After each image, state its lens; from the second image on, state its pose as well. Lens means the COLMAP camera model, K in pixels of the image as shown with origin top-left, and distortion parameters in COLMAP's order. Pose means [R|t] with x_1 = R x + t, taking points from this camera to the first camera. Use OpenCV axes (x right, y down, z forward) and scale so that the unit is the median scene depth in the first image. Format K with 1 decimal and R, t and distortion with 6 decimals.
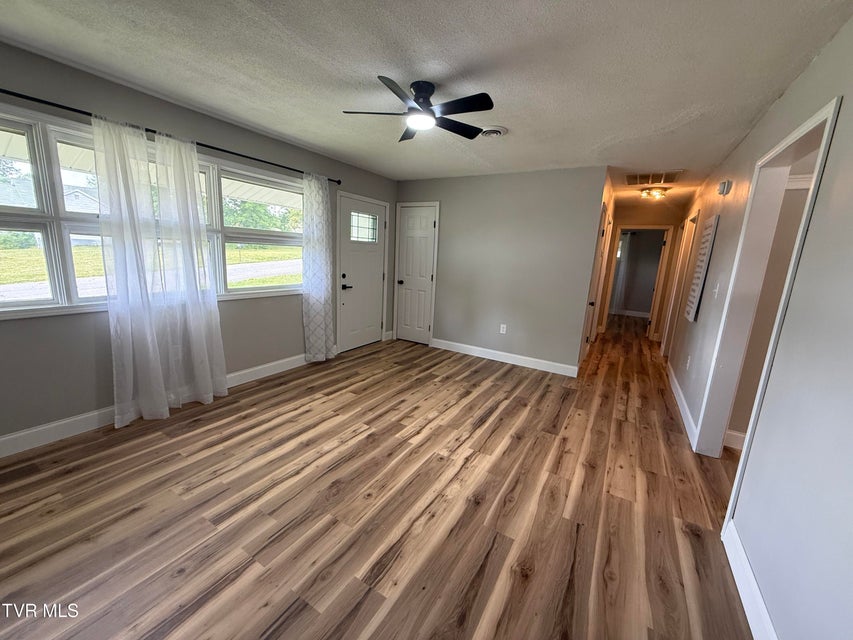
lens RADIAL K [[339.5, 0, 426.3], [0, 339.5, 320.3], [0, 0, 1]] dist [-0.003339, -0.000376]
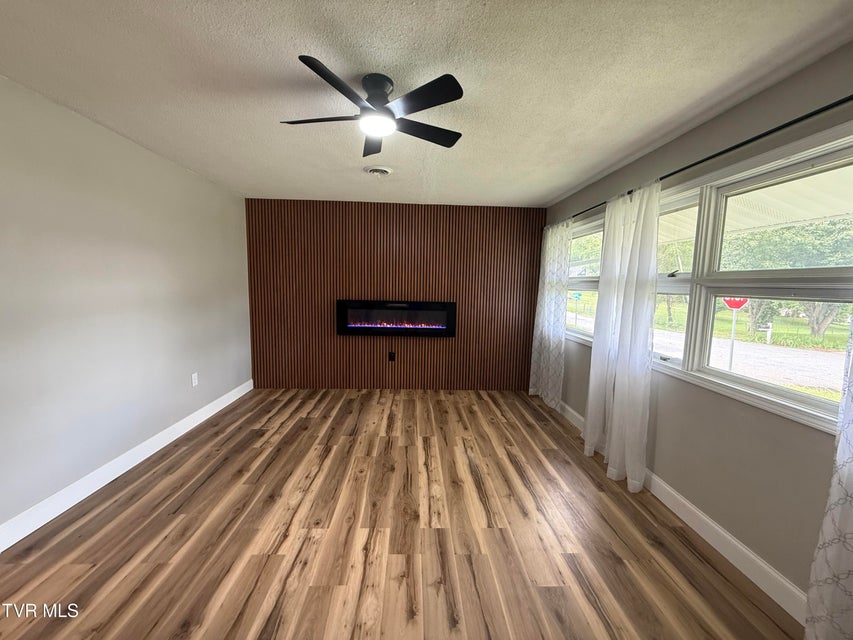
lens RADIAL K [[339.5, 0, 425.1], [0, 339.5, 321.3], [0, 0, 1]] dist [-0.003339, -0.000376]
pose [[-0.838331, -0.013032, -0.545005, 0.293845], [-0.171390, 0.955325, 0.240790, -0.335799], [0.517519, 0.295270, -0.803112, 1.705560]]
